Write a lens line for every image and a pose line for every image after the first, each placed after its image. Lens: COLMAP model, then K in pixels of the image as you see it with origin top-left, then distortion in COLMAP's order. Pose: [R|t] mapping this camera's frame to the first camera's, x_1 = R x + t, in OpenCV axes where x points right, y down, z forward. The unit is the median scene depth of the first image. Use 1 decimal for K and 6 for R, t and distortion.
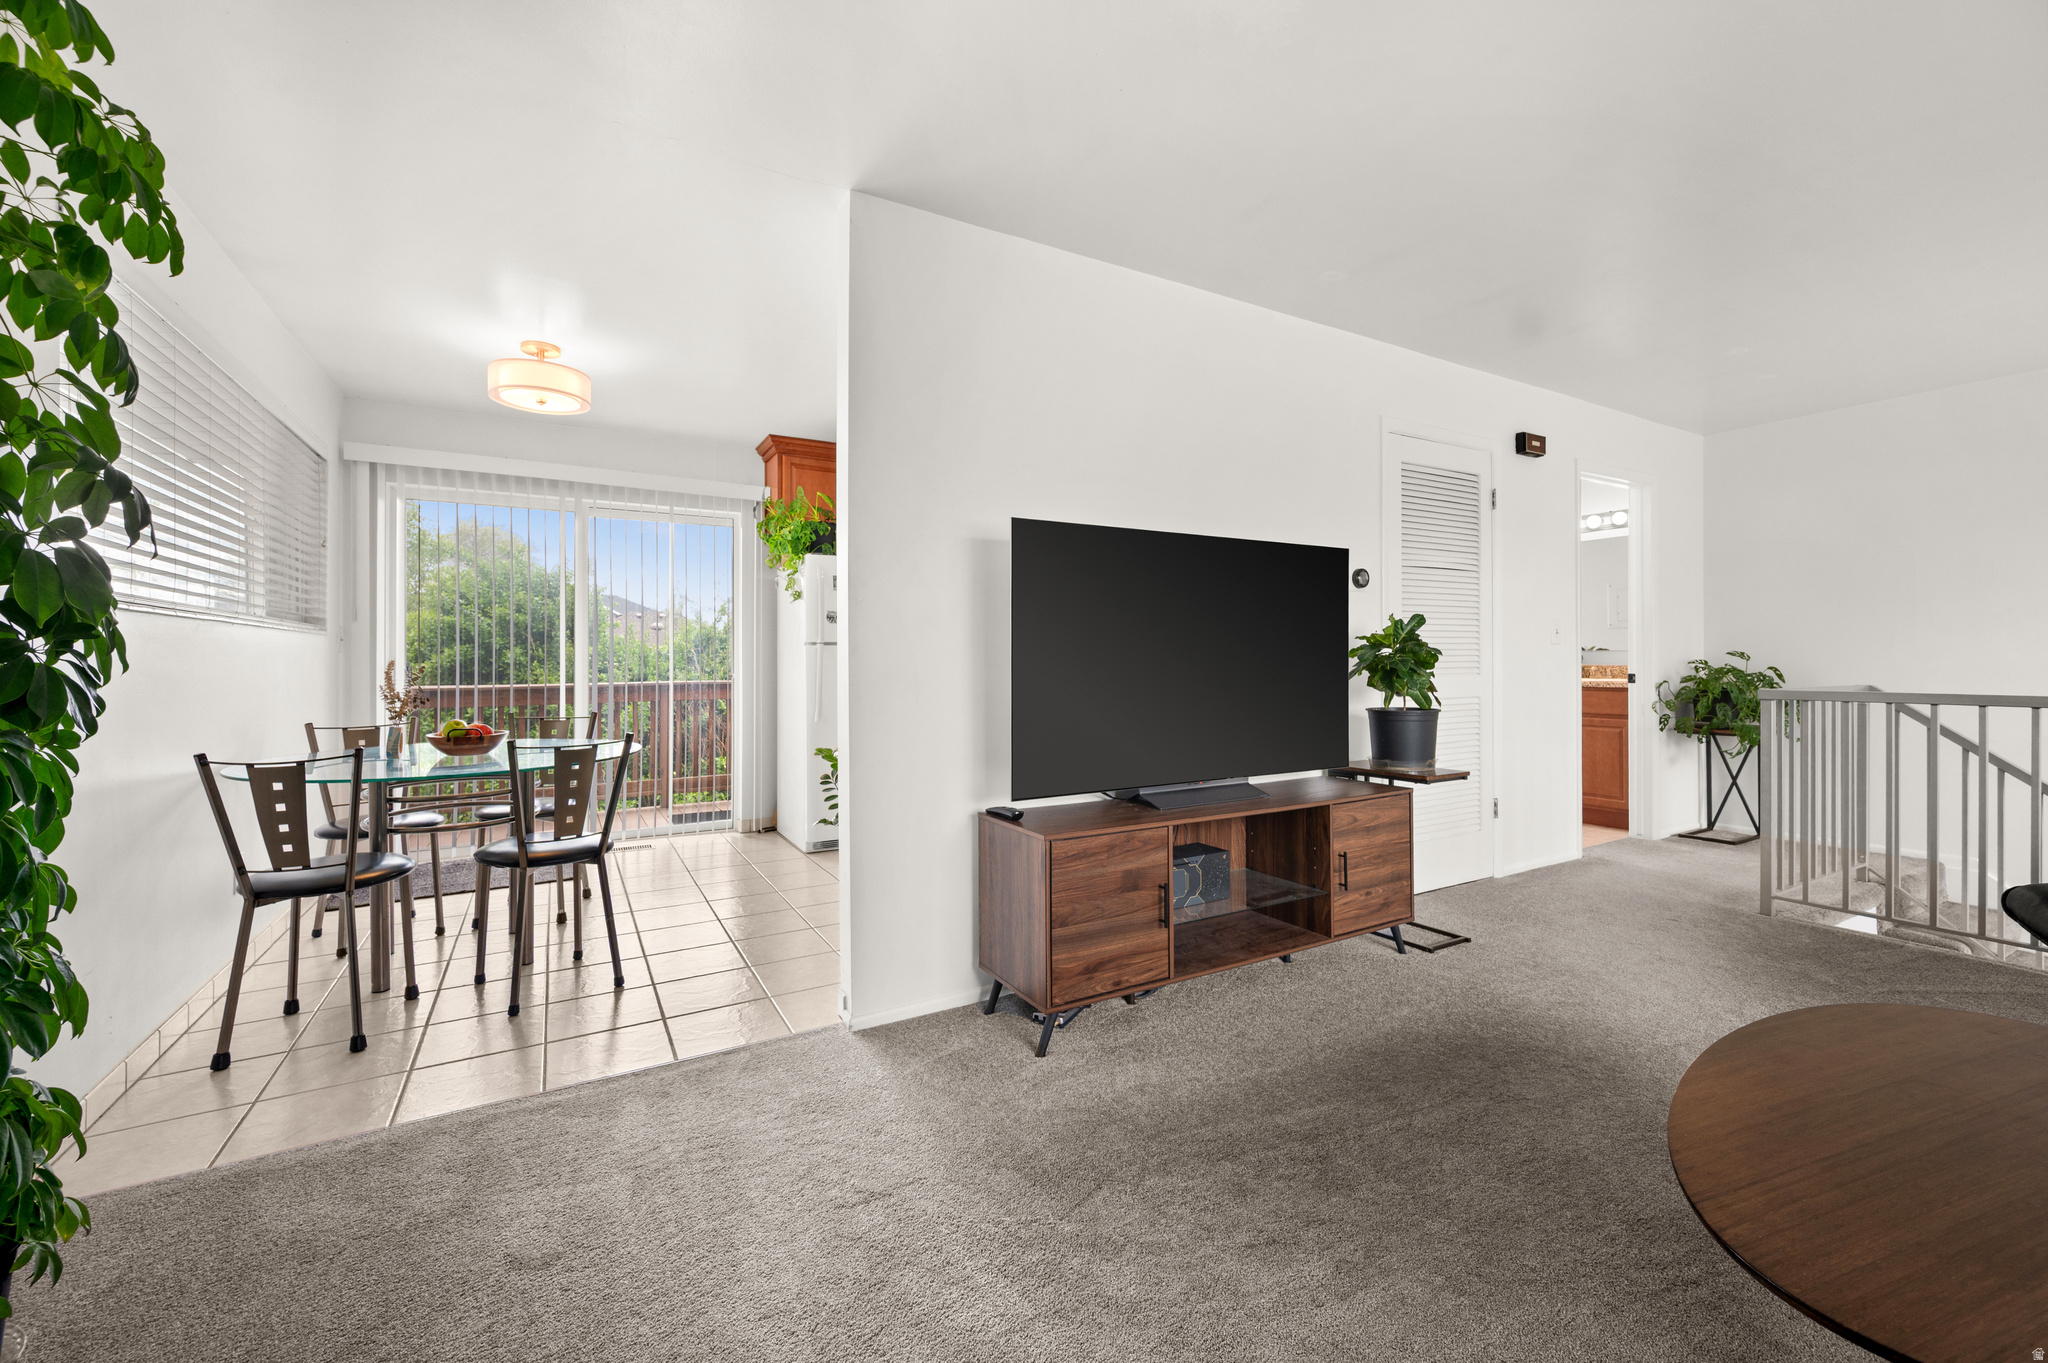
lens RADIAL K [[812.3, 0, 1026.4], [0, 812.3, 654.1], [0, 0, 1]] dist [-0.006155, 0.001274]
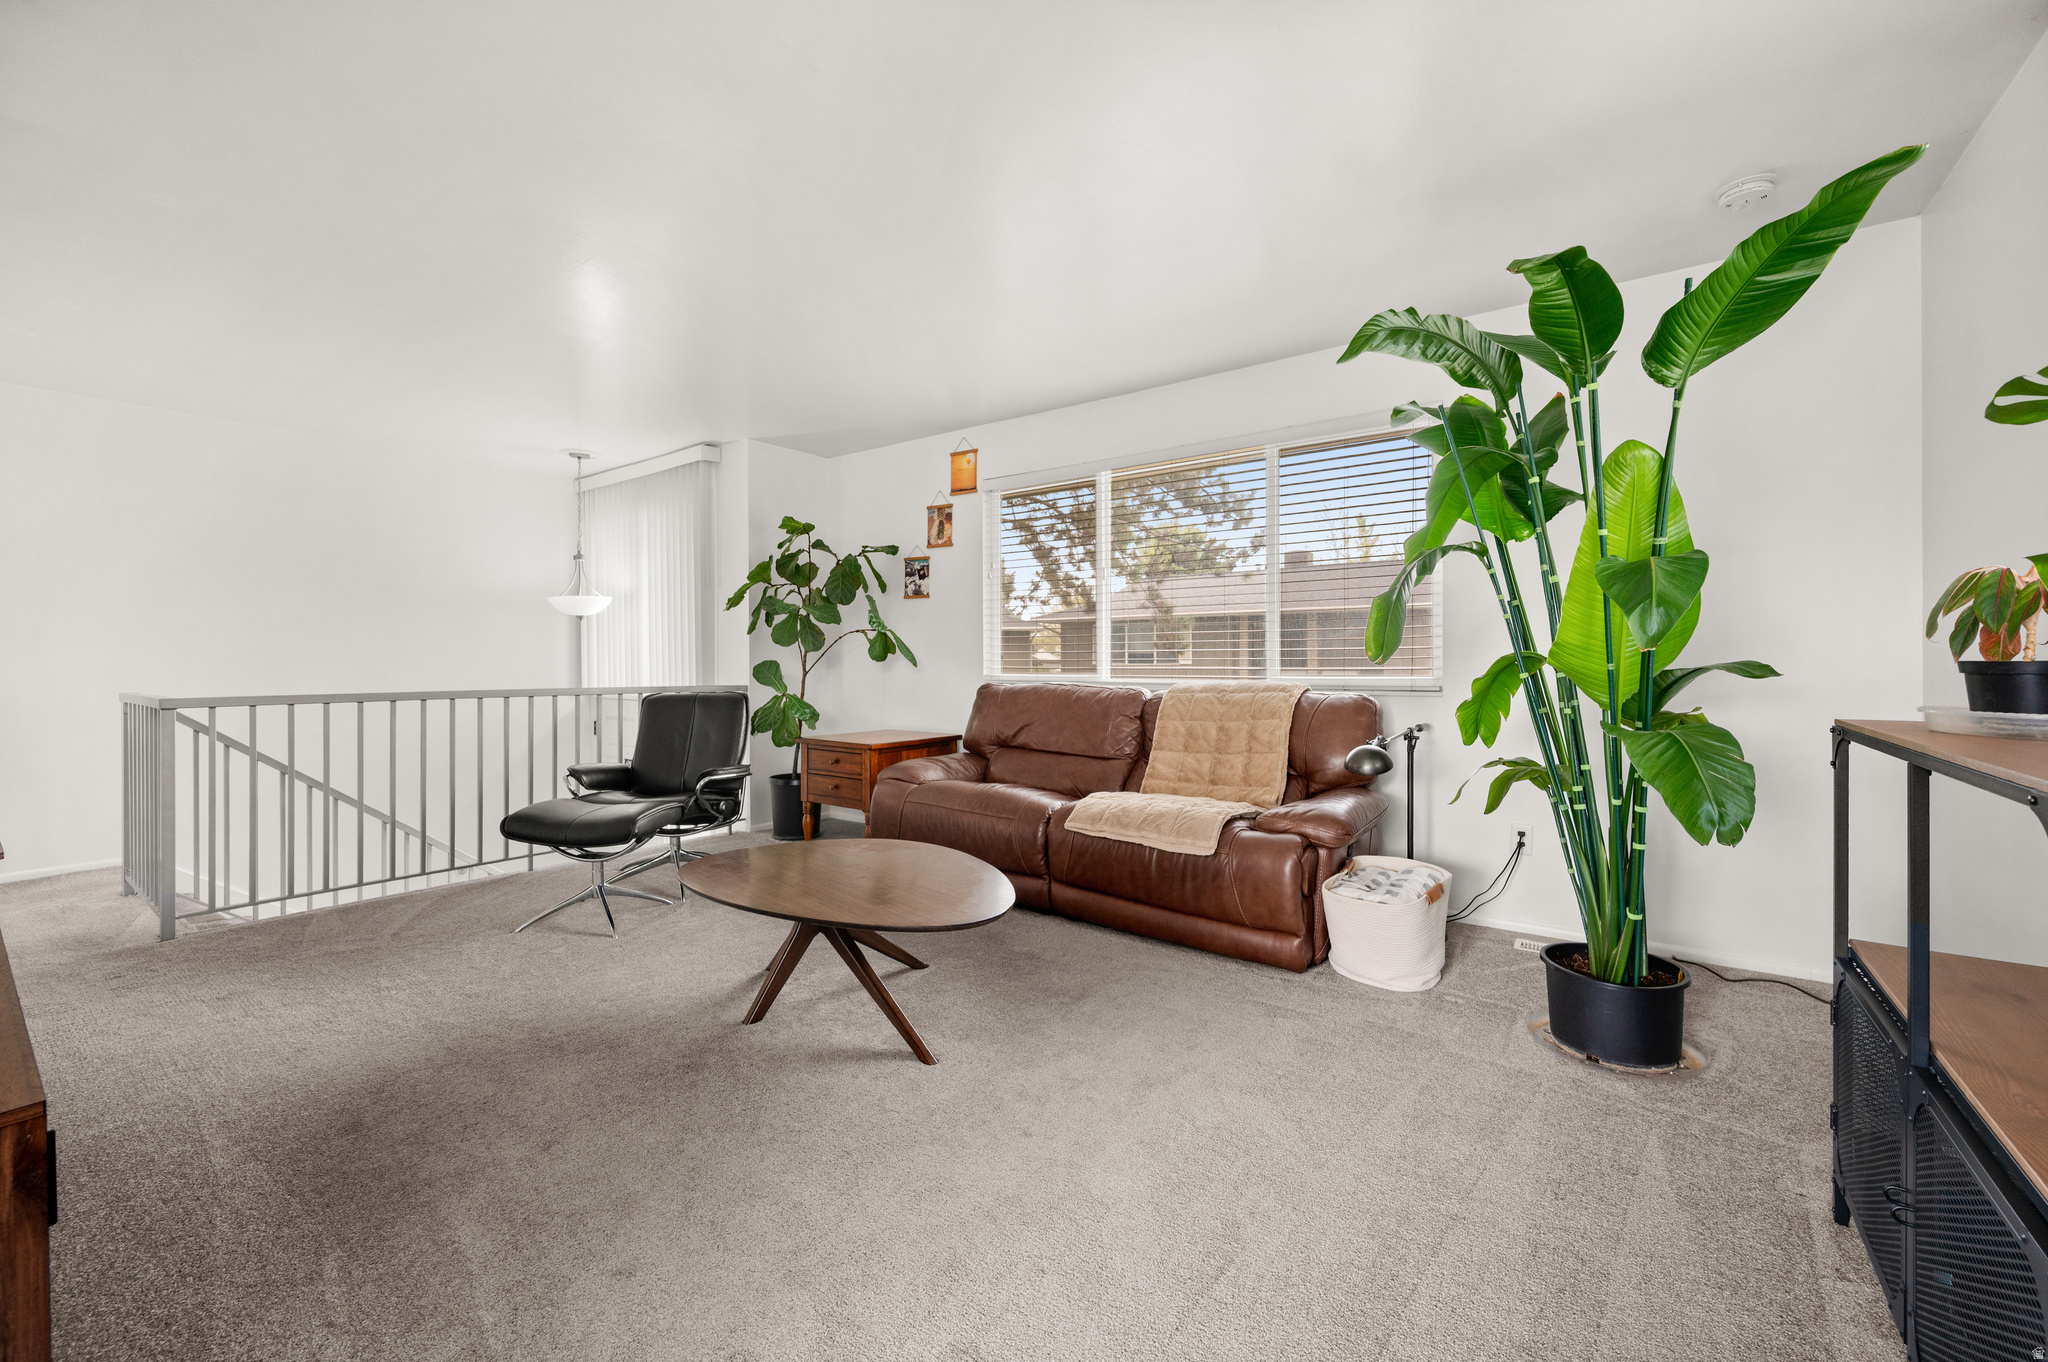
lens RADIAL K [[812.3, 0, 1034.0], [0, 812.3, 665.0], [0, 0, 1]] dist [-0.006155, 0.001274]
pose [[-0.403772, -0.001438, 0.914858, -0.418794], [-0.000606, 0.999999, 0.001304, 0.002931], [-0.914859, -0.000028, -0.403773, 0.554879]]
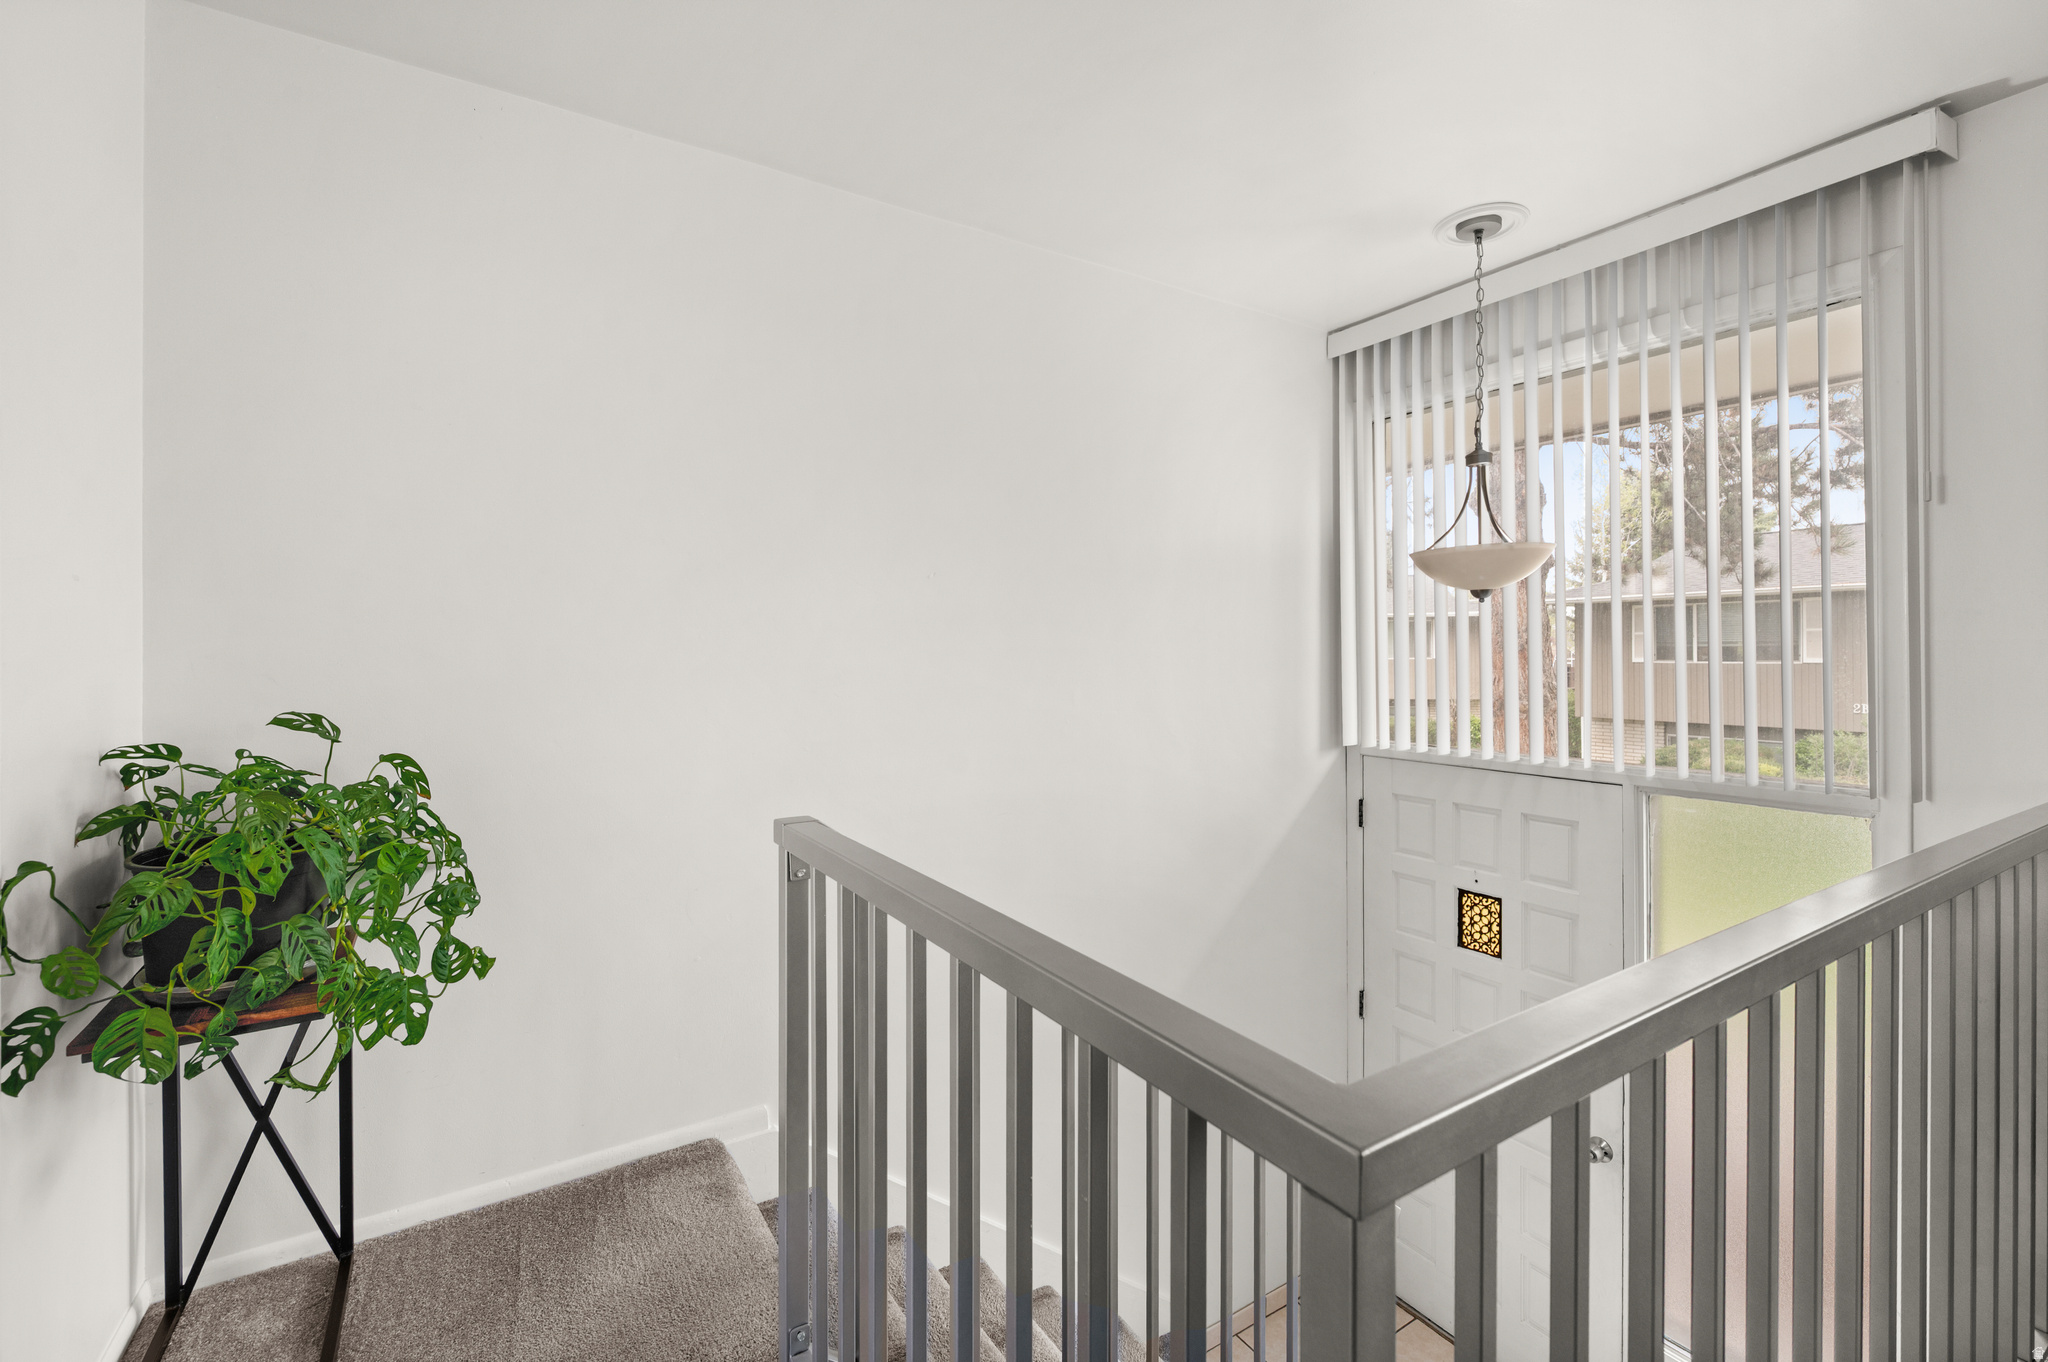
lens RADIAL K [[855.0, 0, 1026.9], [0, 855.0, 669.3], [0, 0, 1]] dist [0.001991, 0.000289]
pose [[-0.048789, -0.005279, 0.998795, 0.965187], [0.001349, 0.999985, 0.005351, -0.036884], [-0.998808, 0.001609, -0.048781, 1.313461]]
